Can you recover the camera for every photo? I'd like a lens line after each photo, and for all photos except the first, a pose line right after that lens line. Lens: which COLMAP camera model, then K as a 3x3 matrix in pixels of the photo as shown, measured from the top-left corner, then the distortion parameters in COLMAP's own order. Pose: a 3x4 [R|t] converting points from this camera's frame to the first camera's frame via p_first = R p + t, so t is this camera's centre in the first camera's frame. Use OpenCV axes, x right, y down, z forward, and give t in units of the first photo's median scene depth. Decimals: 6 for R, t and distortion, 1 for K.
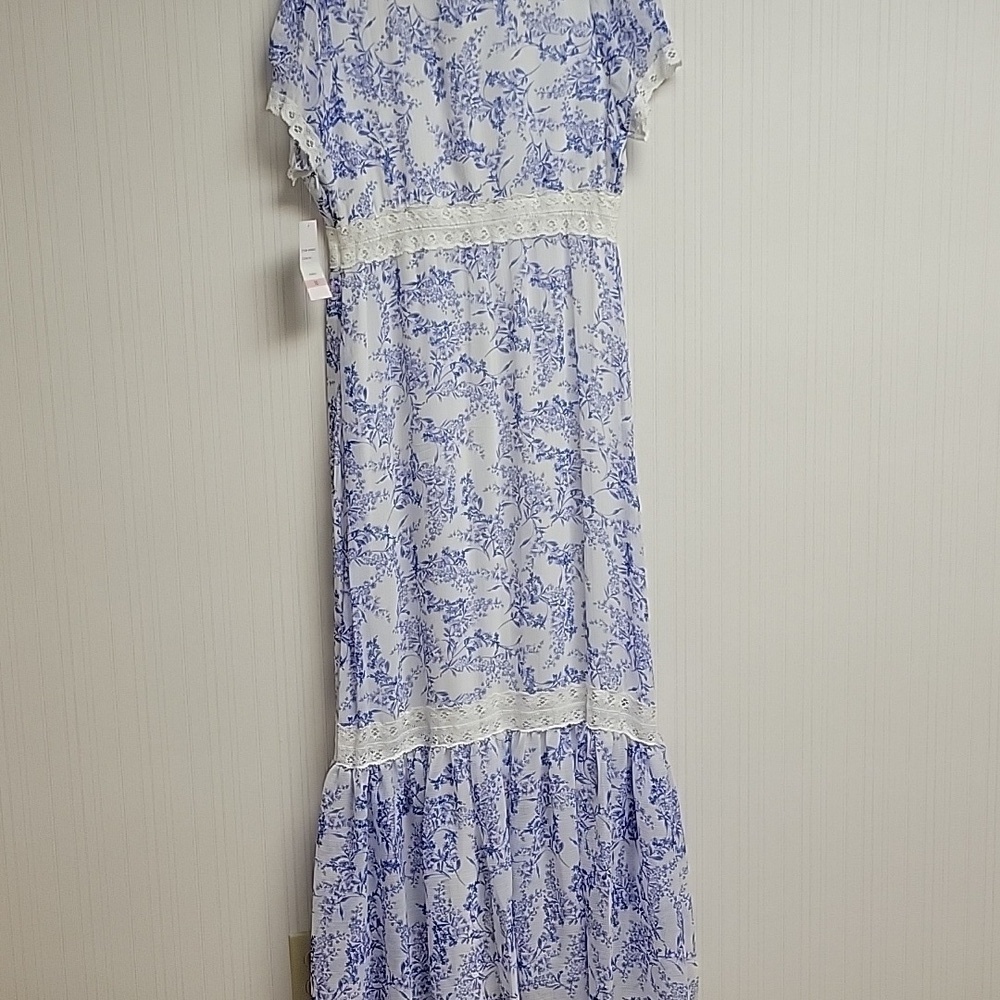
lens RADIAL K [[1726.6, 0, 488.6], [0, 1726.6, 524.8], [0, 0, 1]] dist [0.013039, 0.000000]
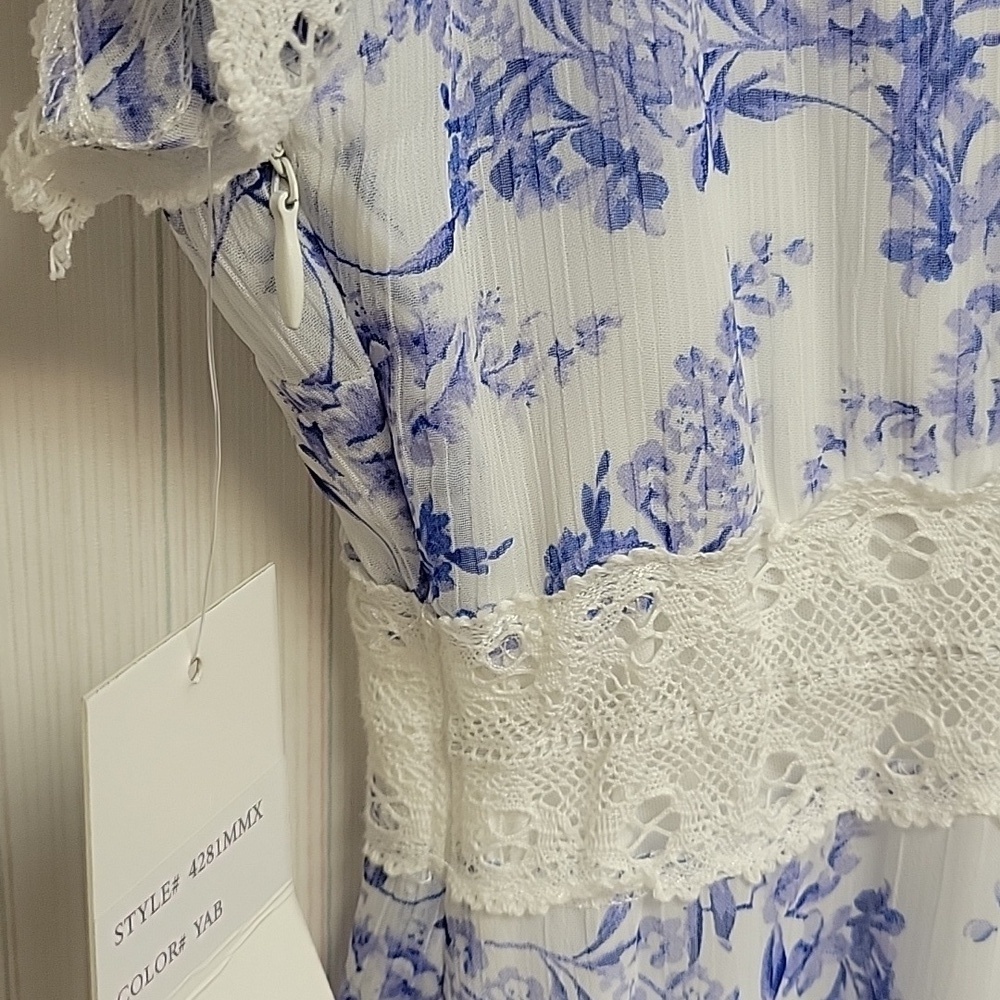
lens RADIAL K [[1726.6, 0, 507.6], [0, 1726.6, 494.4], [0, 0, 1]] dist [0.013039, 0.000000]
pose [[0.997758, 0.060322, 0.028986, -0.087143], [-0.063528, 0.989902, 0.126718, -0.195325], [-0.021049, -0.128276, 0.991515, 0.882915]]
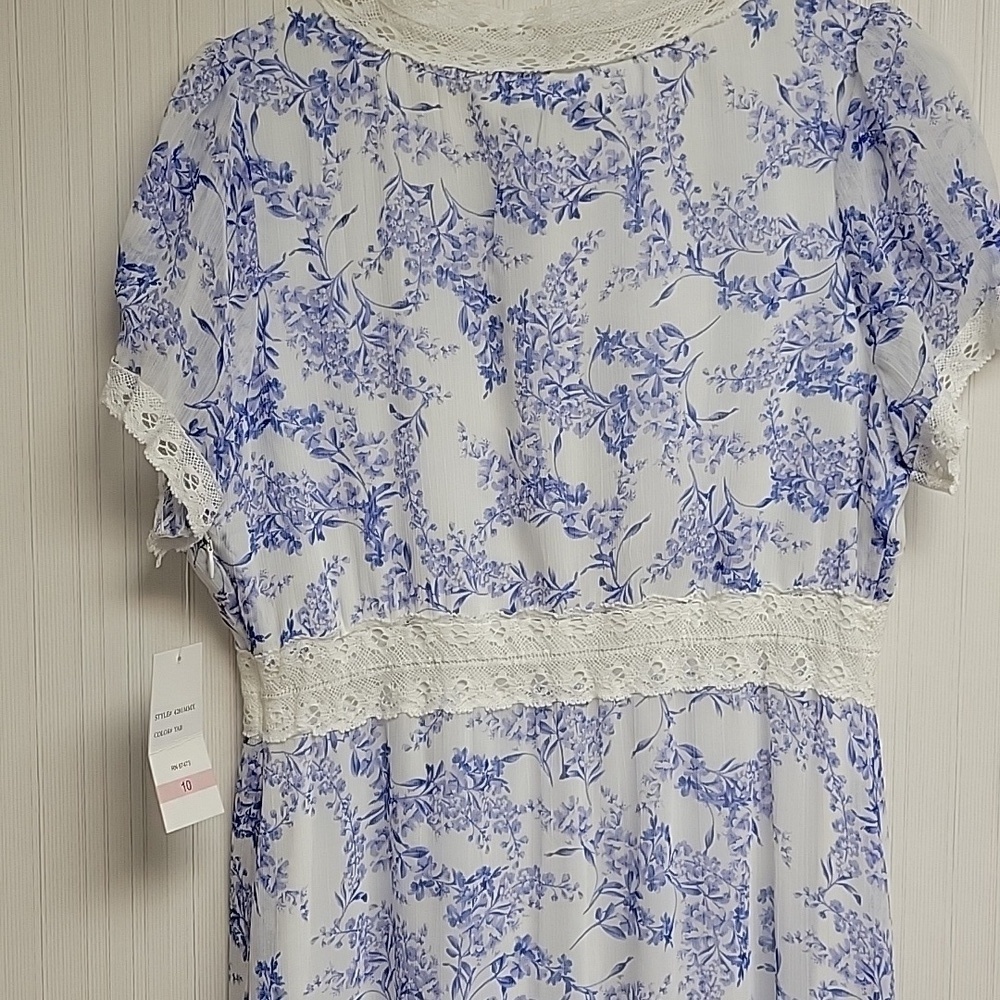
lens RADIAL K [[1726.6, 0, 503.7], [0, 1726.6, 497.6], [0, 0, 1]] dist [0.013039, 0.000000]
pose [[0.994283, 0.040647, -0.098736, 0.020537], [-0.049184, 0.995112, -0.085628, -0.177432], [0.094773, 0.089995, 0.991423, 0.551051]]
